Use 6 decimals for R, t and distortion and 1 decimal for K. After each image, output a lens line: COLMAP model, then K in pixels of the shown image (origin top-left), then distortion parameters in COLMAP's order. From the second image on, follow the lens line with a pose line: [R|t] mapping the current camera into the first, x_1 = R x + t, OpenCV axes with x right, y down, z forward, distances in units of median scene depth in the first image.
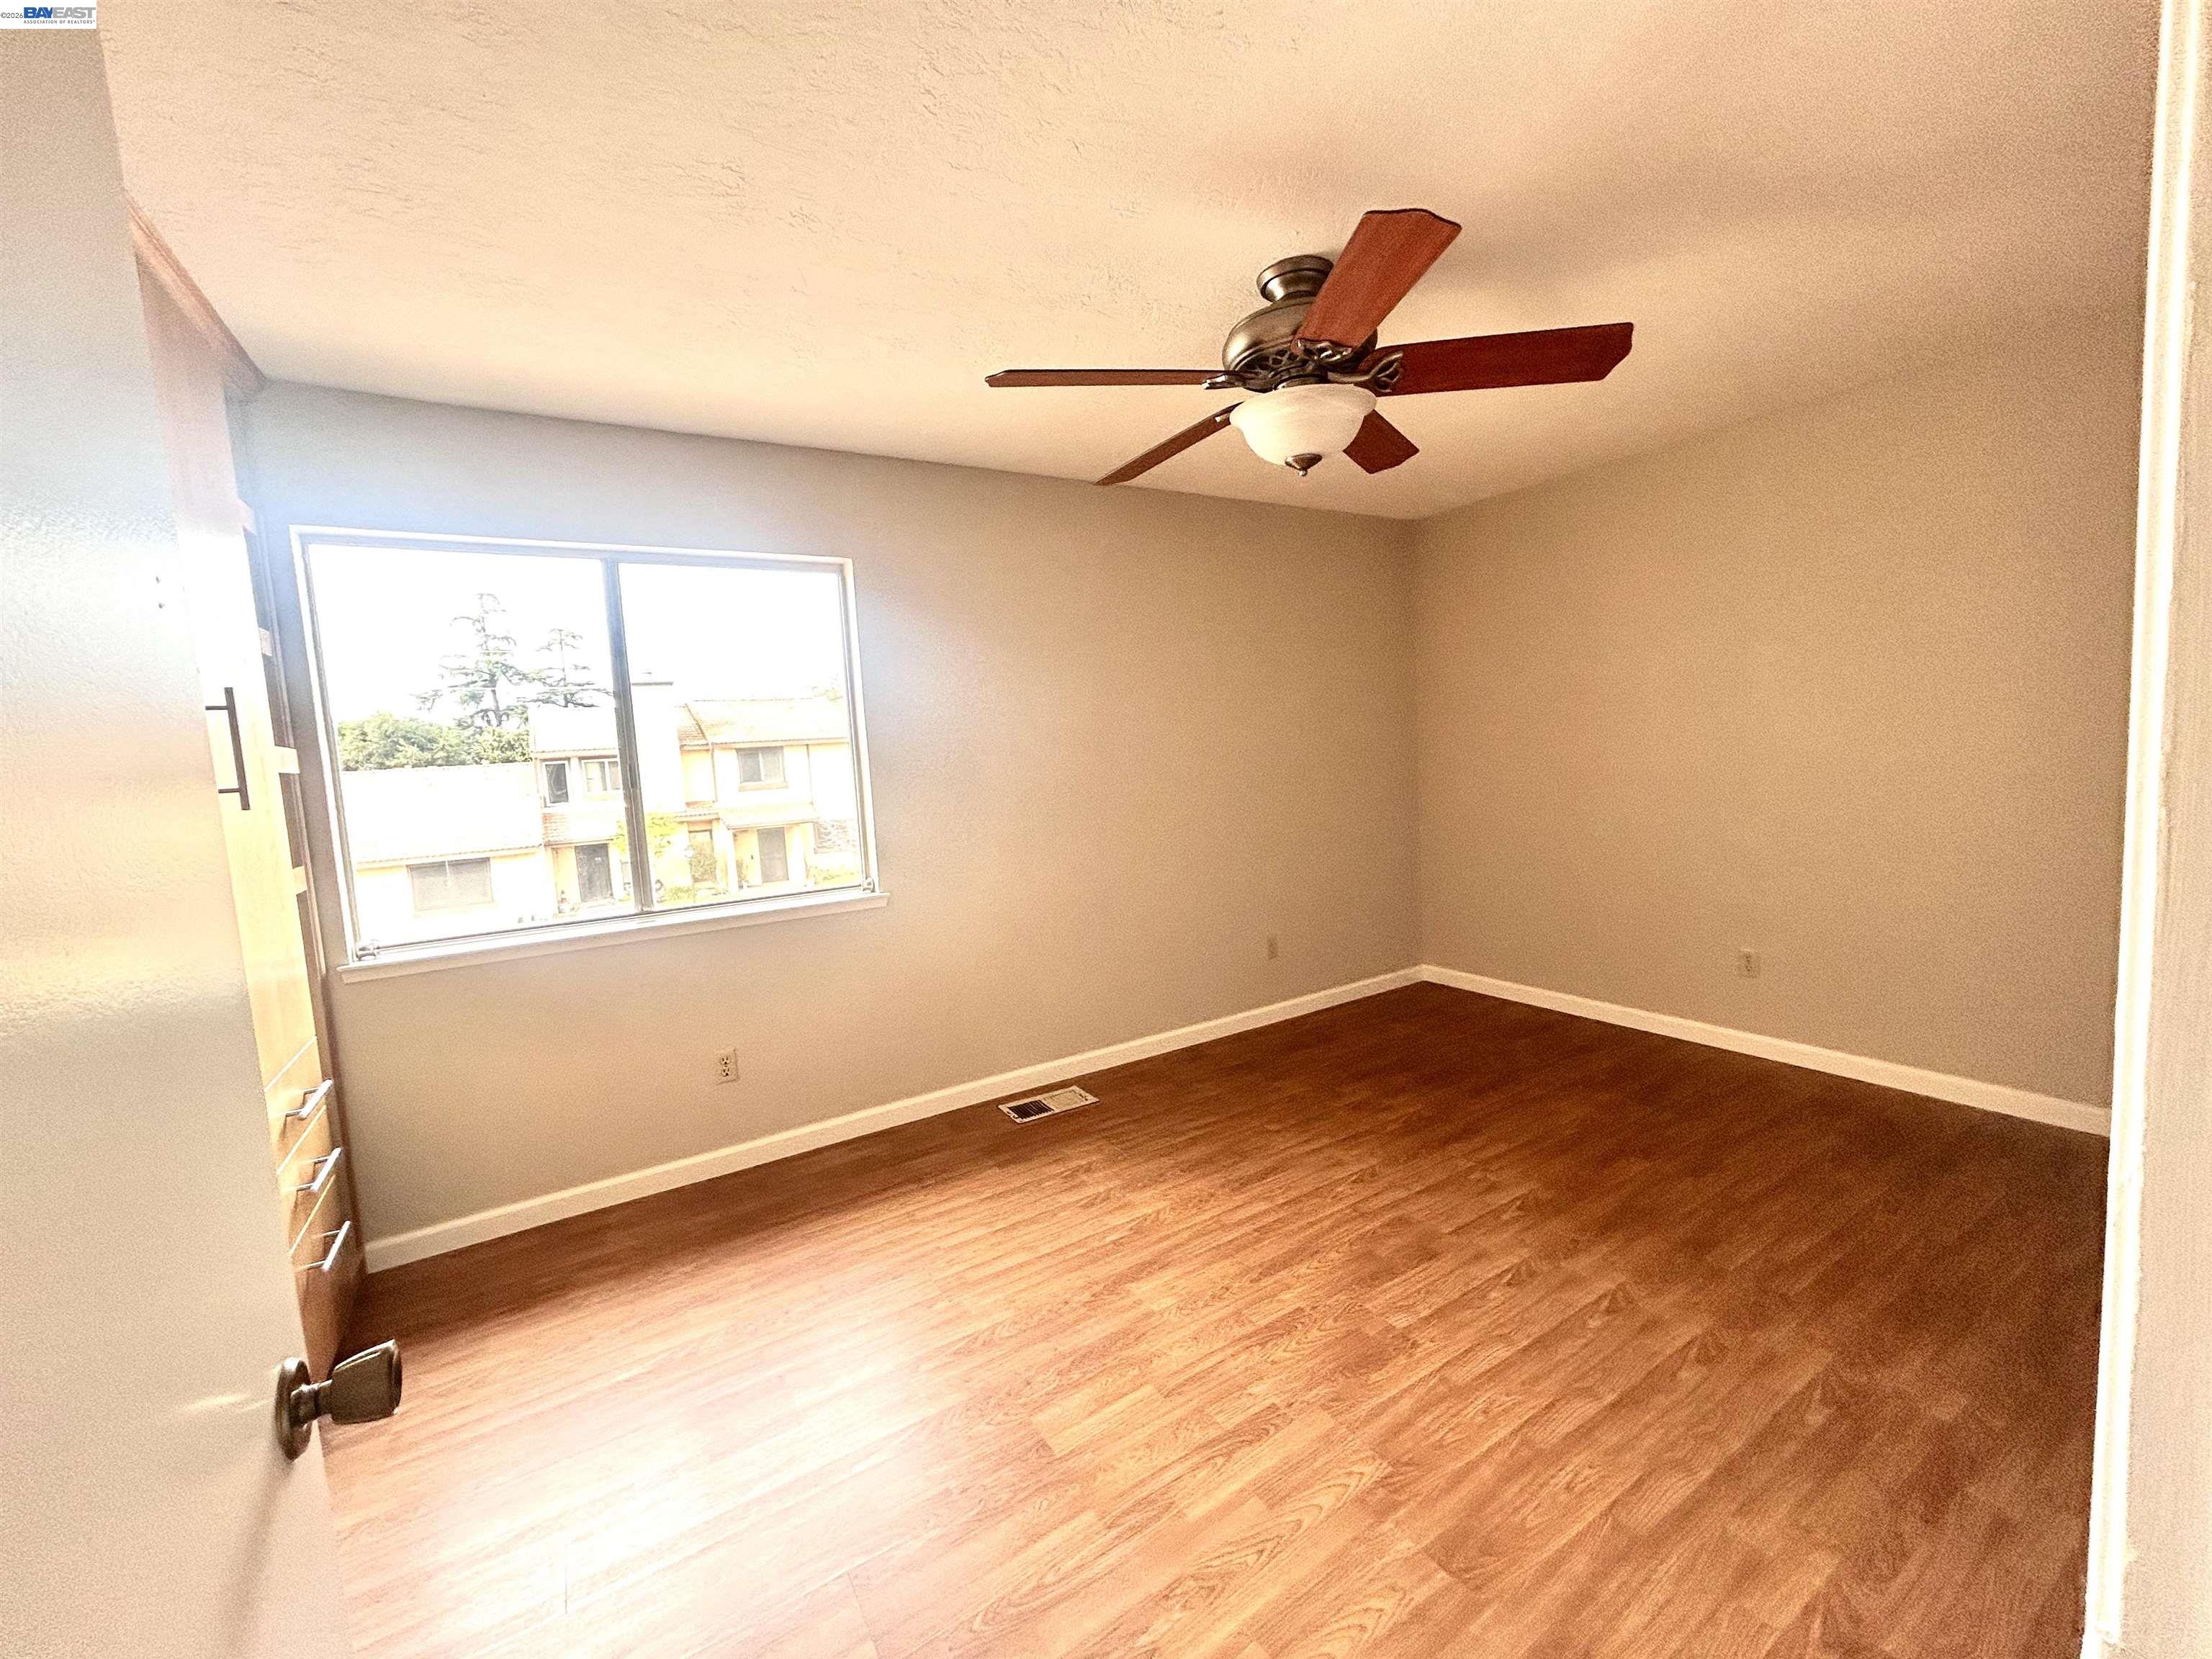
lens RADIAL K [[888.3, 0, 1109.5], [0, 888.3, 834.5], [0, 0, 1]] dist [0.001311, -0.000587]
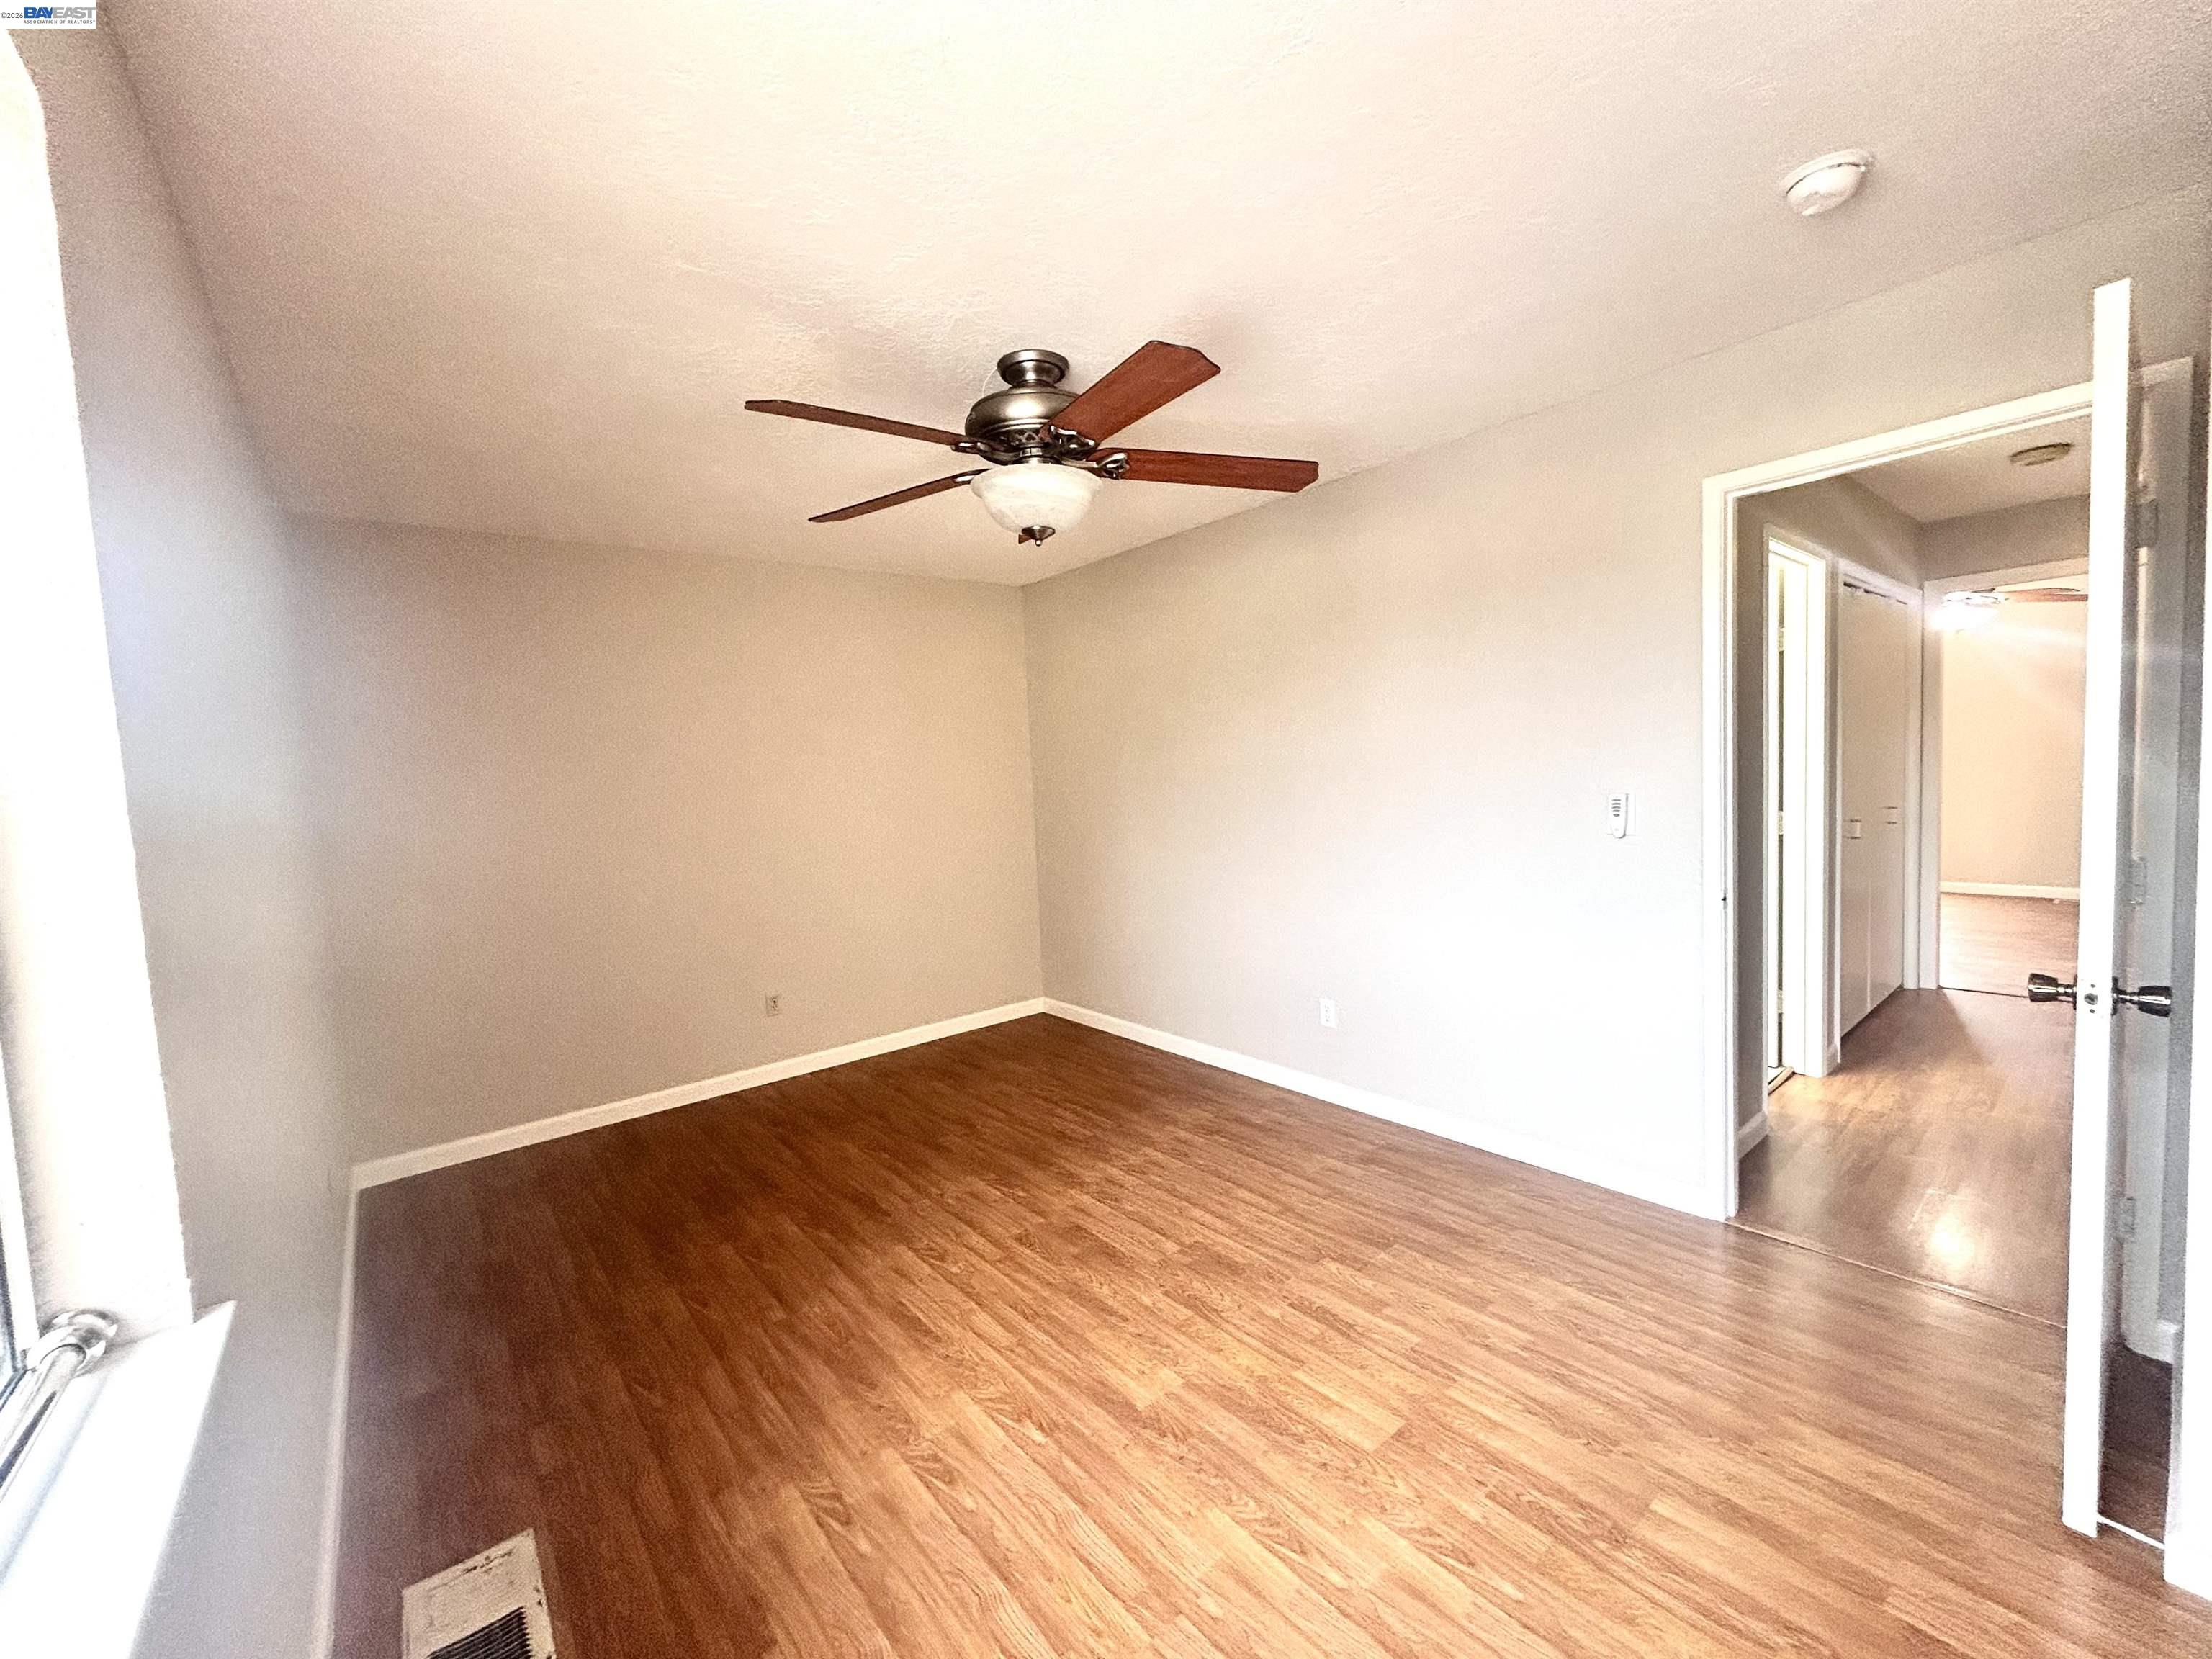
lens RADIAL K [[888.3, 0, 1102.1], [0, 888.3, 831.9], [0, 0, 1]] dist [0.001311, -0.000587]
pose [[-0.123495, -0.005198, 0.992332, -0.841345], [0.155174, 0.987584, 0.024484, -0.072588], [-0.980138, 0.157008, -0.121155, 1.073220]]
